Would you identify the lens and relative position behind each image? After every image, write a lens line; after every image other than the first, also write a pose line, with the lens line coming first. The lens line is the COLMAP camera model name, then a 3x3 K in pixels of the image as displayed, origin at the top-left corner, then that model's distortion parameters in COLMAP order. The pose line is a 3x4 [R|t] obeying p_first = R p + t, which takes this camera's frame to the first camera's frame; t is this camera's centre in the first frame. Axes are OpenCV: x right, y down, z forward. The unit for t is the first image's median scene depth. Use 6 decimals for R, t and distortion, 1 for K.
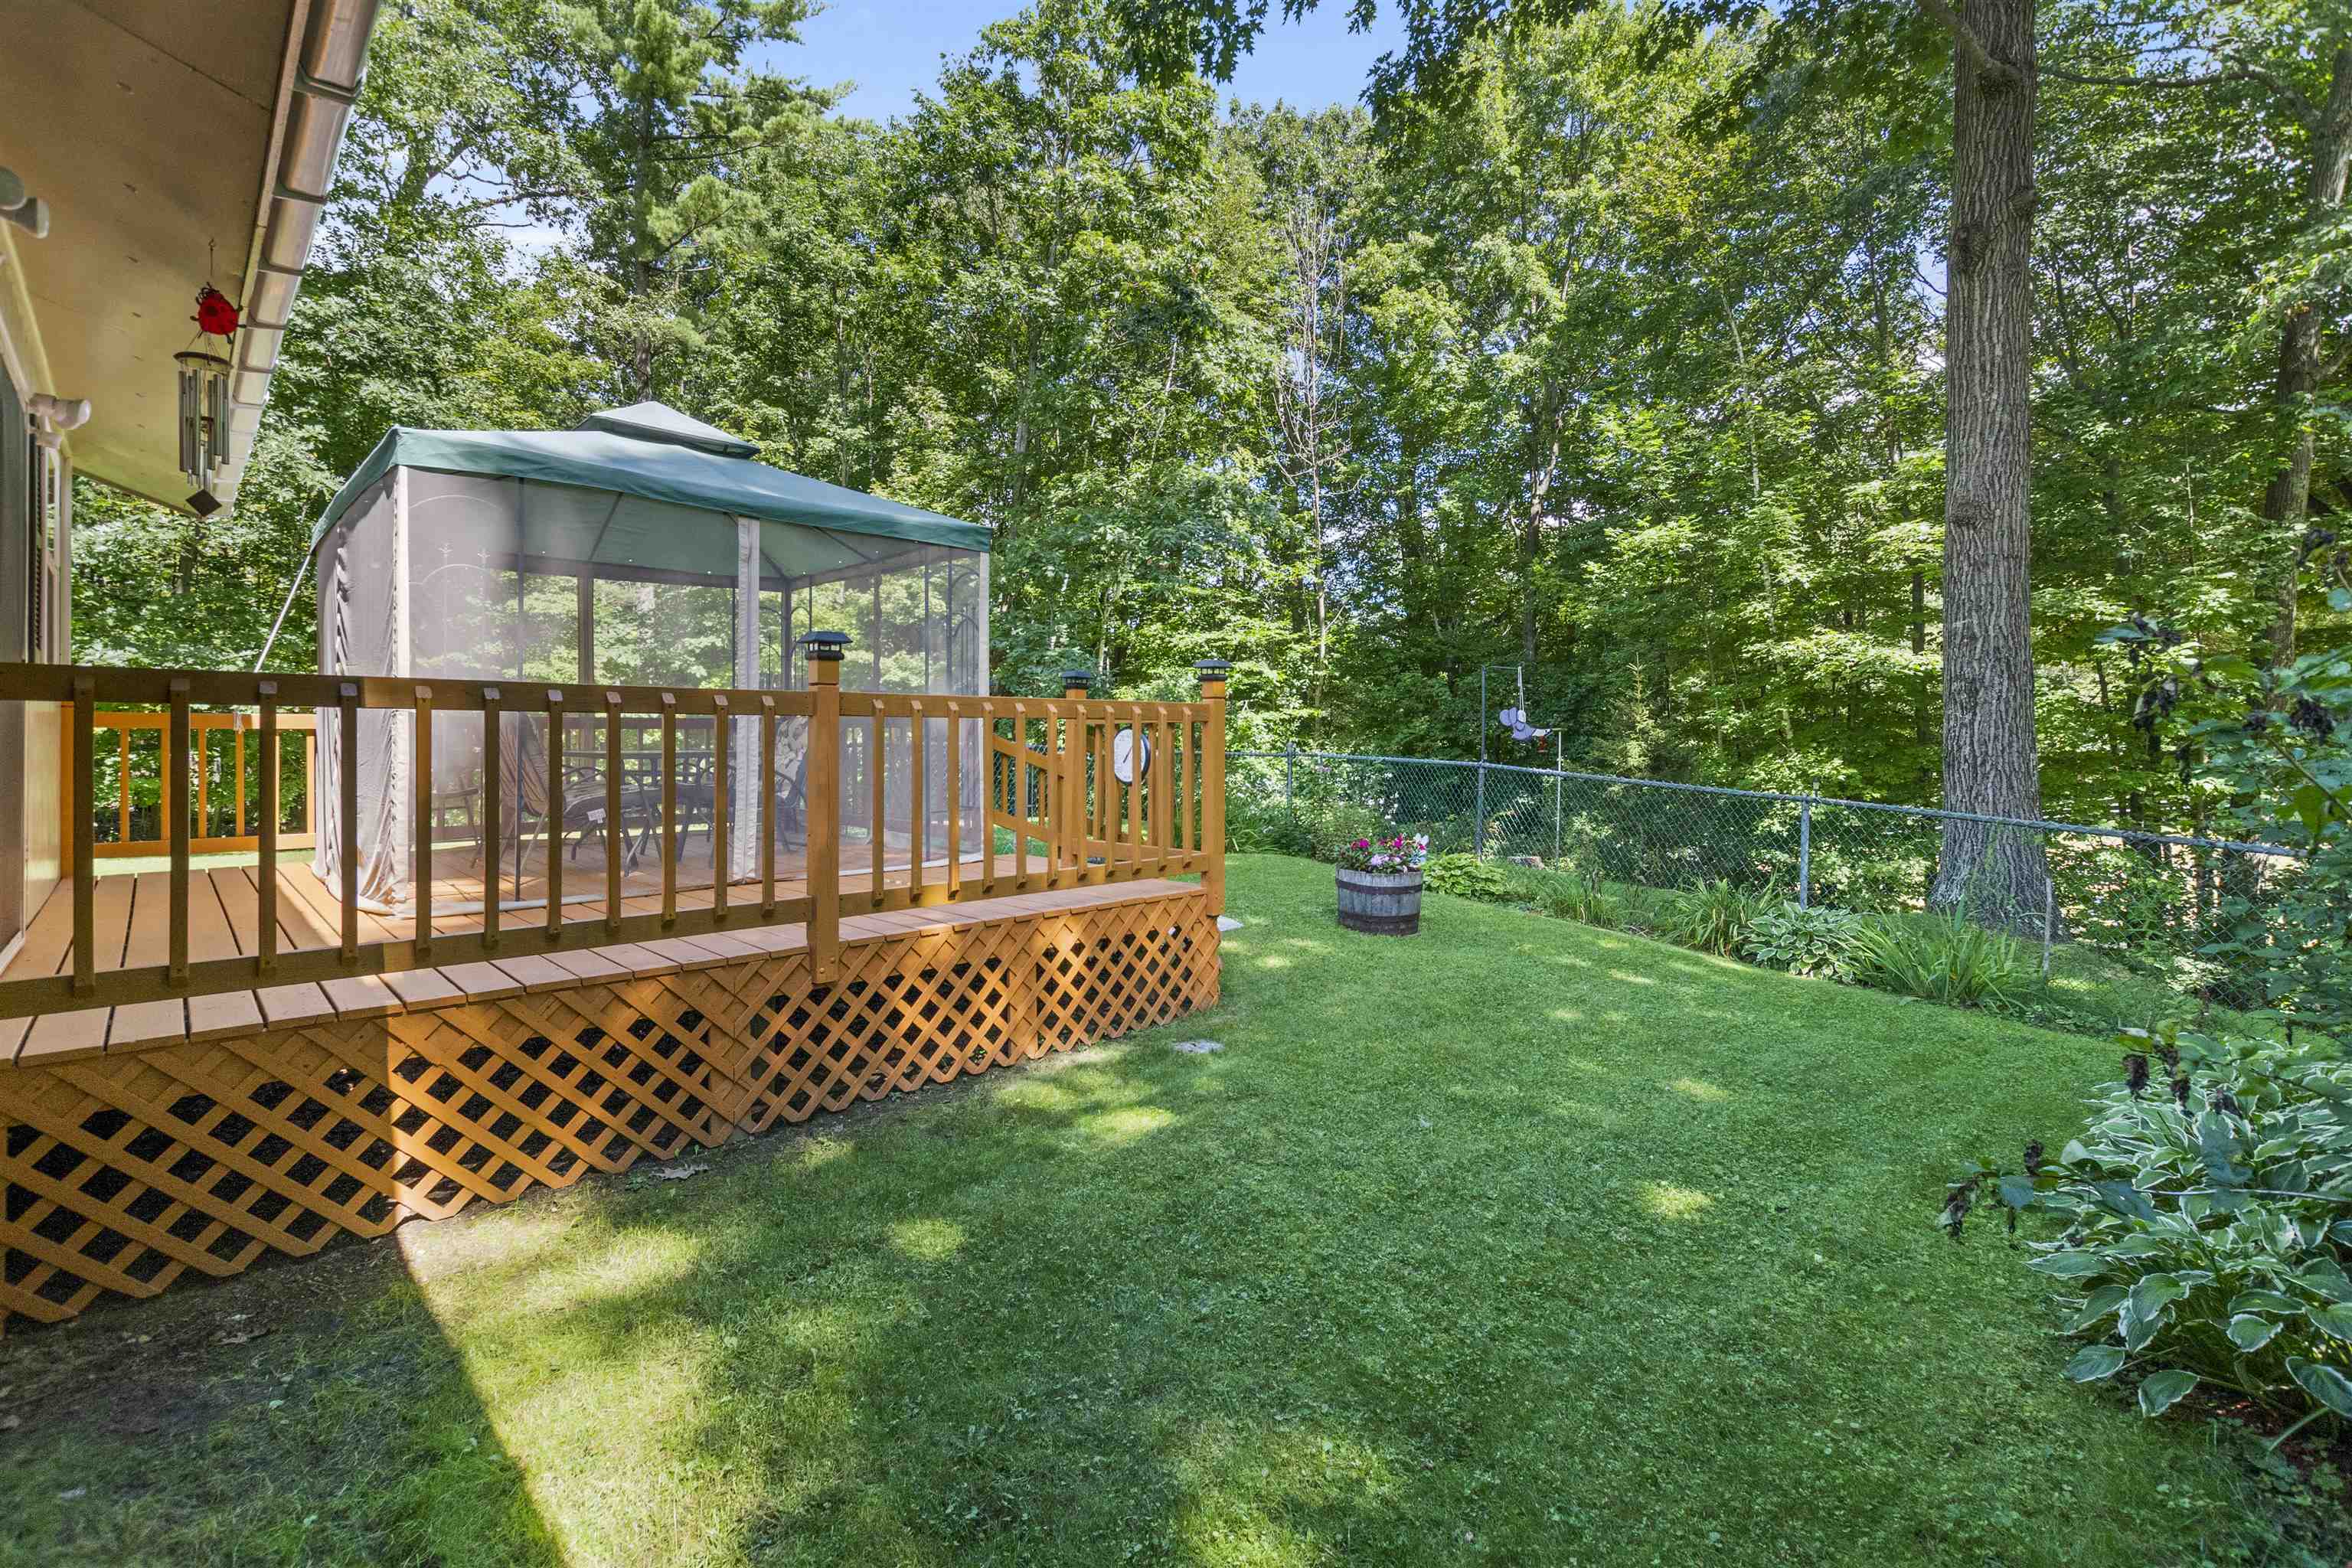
lens RADIAL K [[1035.8, 0, 1129.9], [0, 1035.8, 728.0], [0, 0, 1]] dist [0.001561, -0.000550]
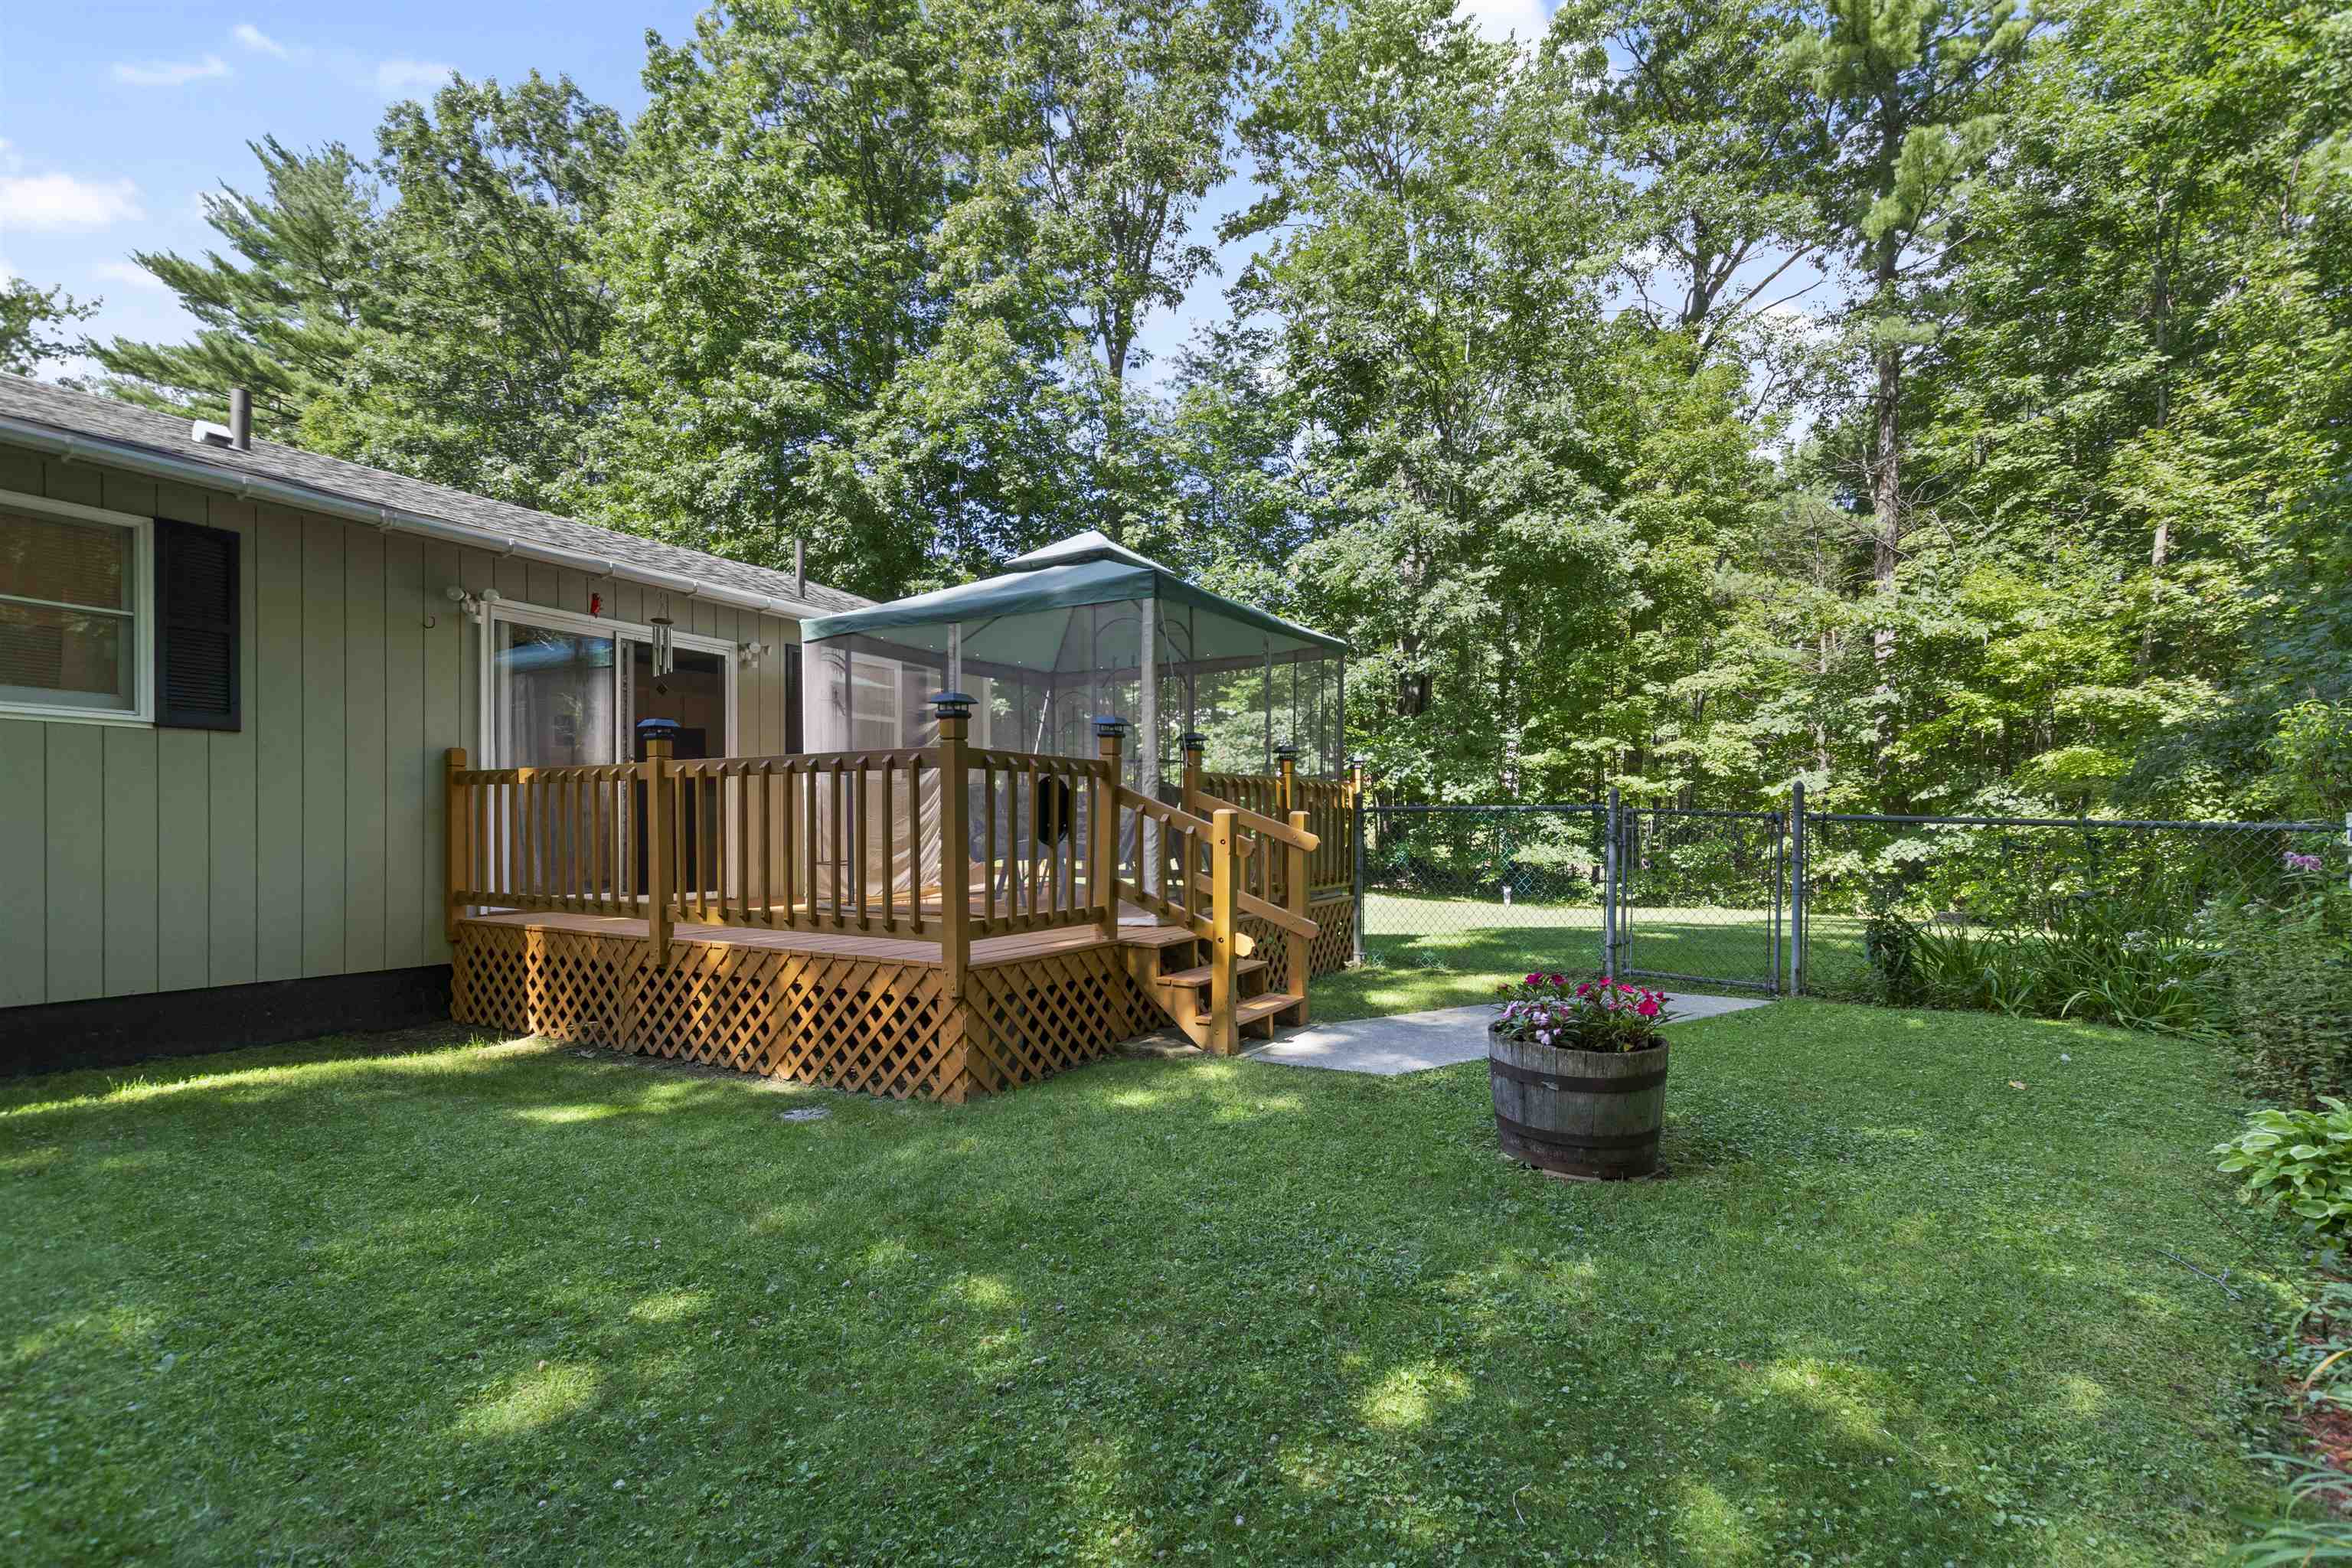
lens RADIAL K [[1035.8, 0, 1173.3], [0, 1035.8, 786.3], [0, 0, 1]] dist [0.001561, -0.000550]
pose [[0.376030, 0.003196, -0.926602, 1.040908], [0.000990, 0.999992, 0.003851, 0.000461], [0.926607, -0.002365, 0.376024, 0.915303]]
